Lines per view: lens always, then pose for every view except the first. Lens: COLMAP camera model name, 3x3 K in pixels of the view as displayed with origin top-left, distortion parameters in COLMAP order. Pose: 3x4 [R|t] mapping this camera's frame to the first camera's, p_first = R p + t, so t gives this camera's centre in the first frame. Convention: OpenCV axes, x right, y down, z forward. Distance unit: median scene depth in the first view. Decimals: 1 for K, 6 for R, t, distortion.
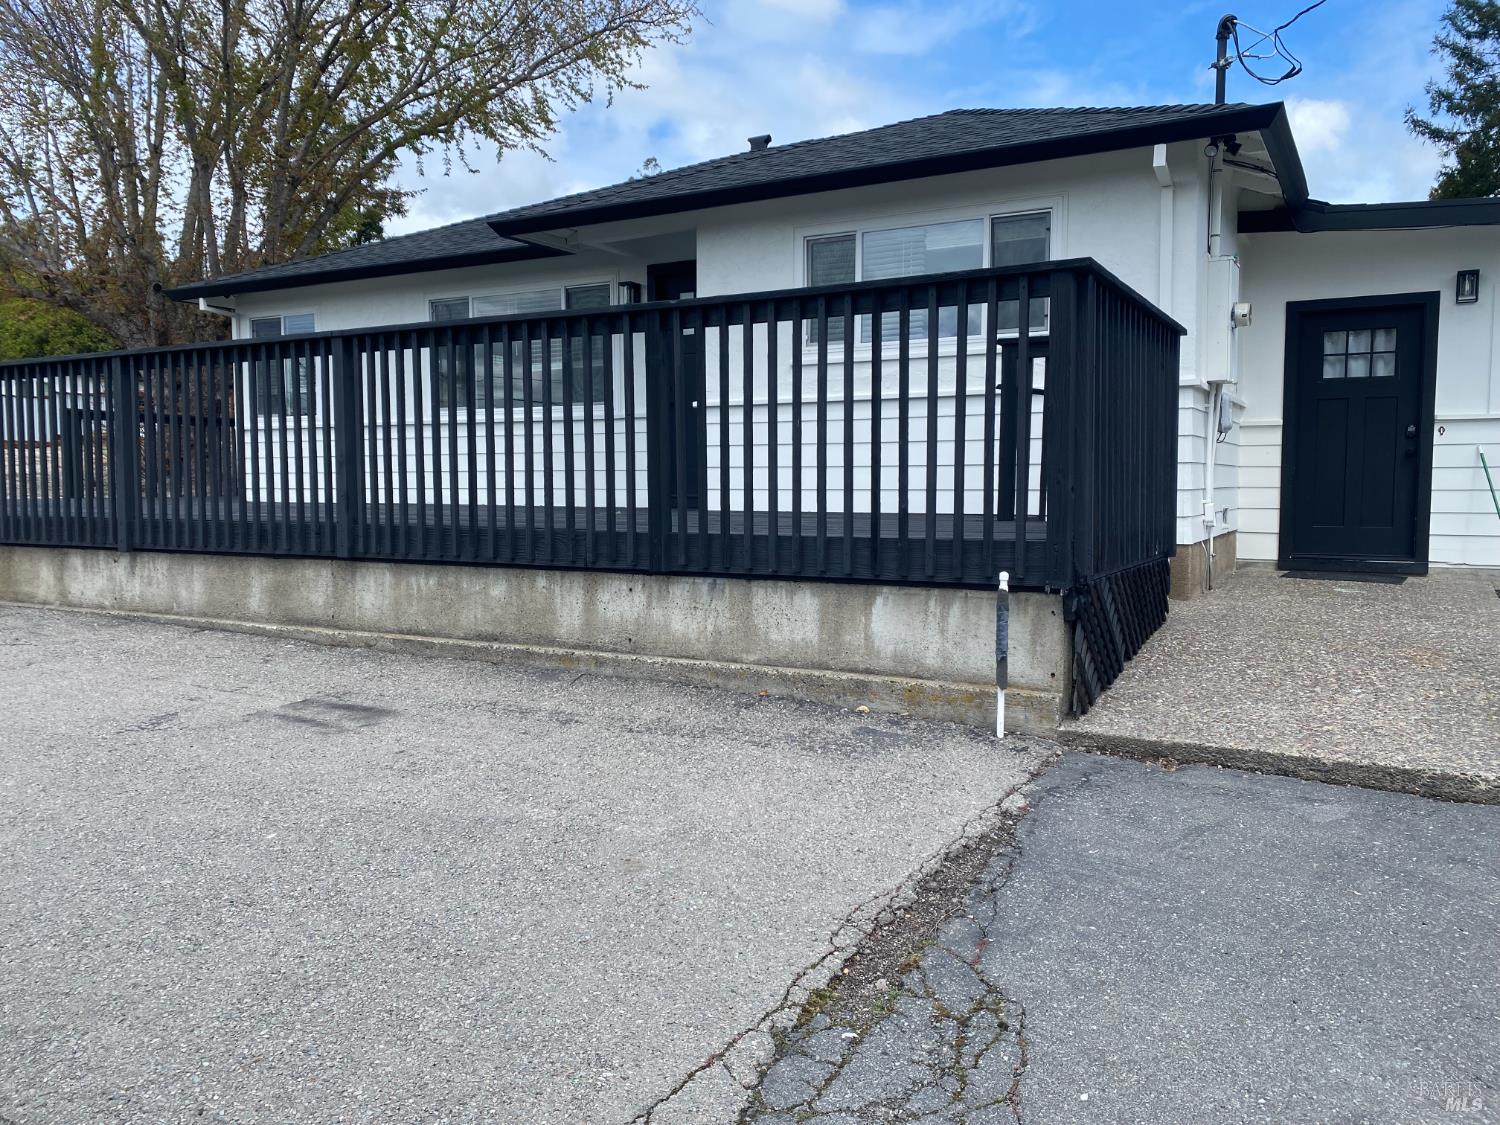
lens RADIAL K [[1134.6, 0, 743.0], [0, 1134.6, 564.6], [0, 0, 1]] dist [0.034068, -0.056222]
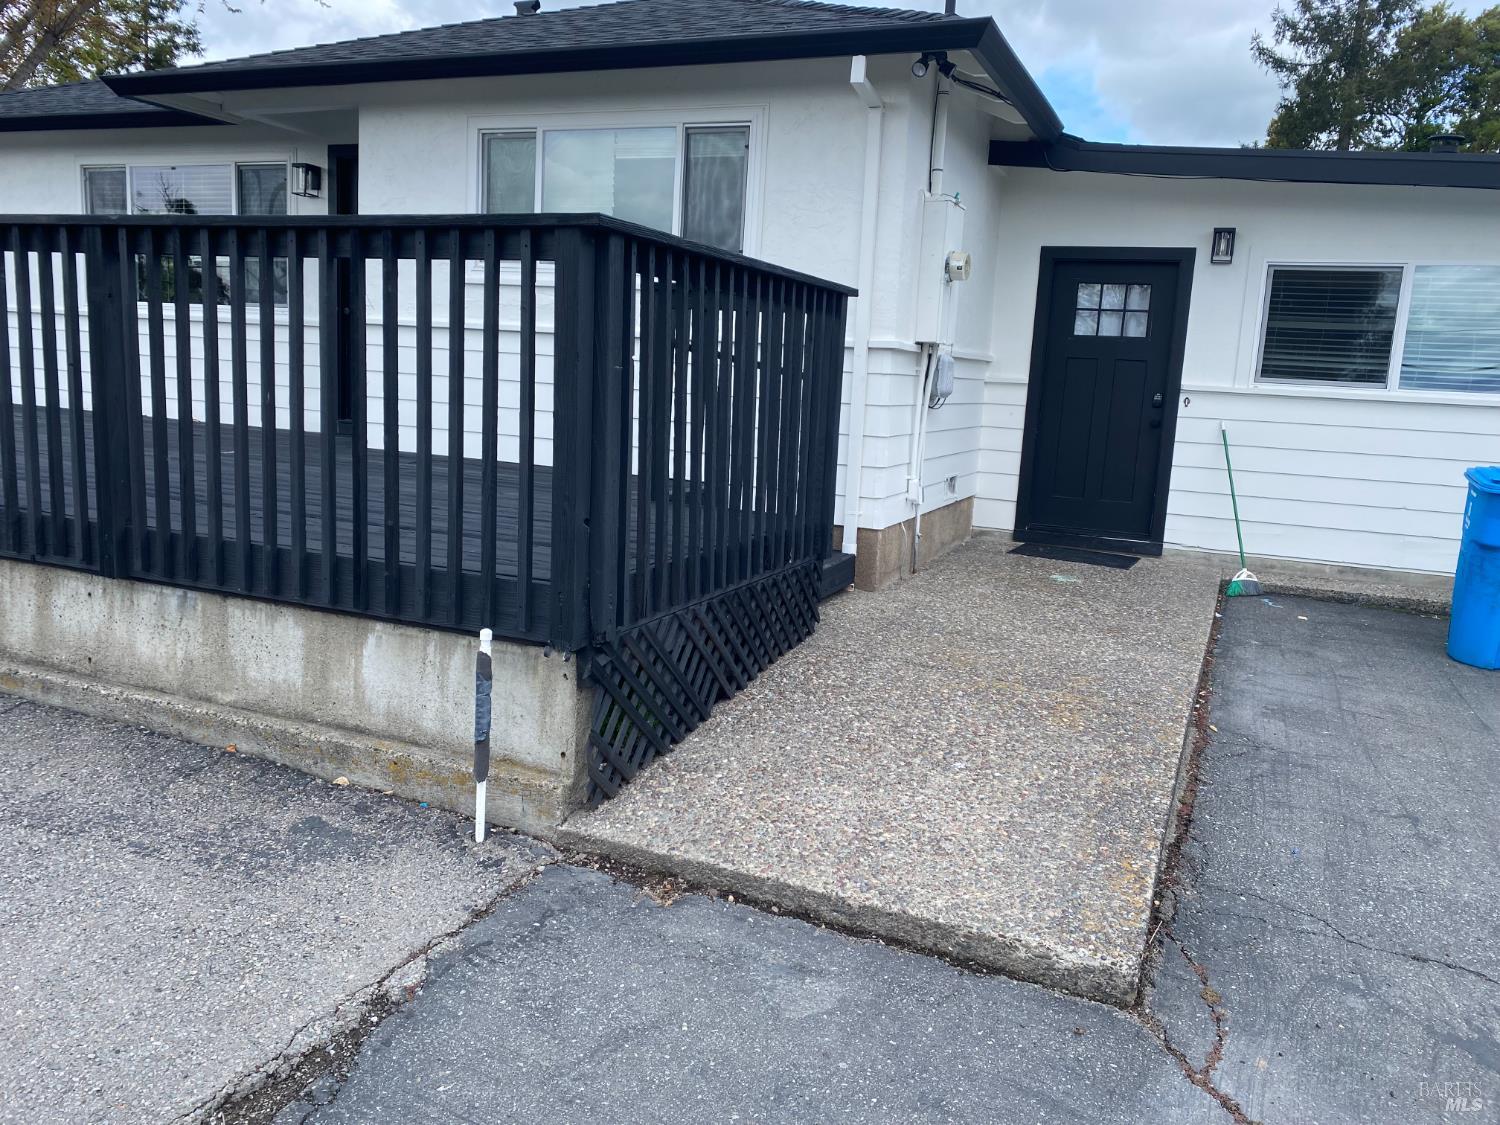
lens RADIAL K [[1134.6, 0, 754.6], [0, 1134.6, 551.2], [0, 0, 1]] dist [0.034068, -0.056222]
pose [[0.991539, 0.036522, 0.124566, 0.213691], [-0.047203, 0.995355, 0.083901, -0.079894], [-0.120923, -0.089071, 0.988658, 0.164589]]
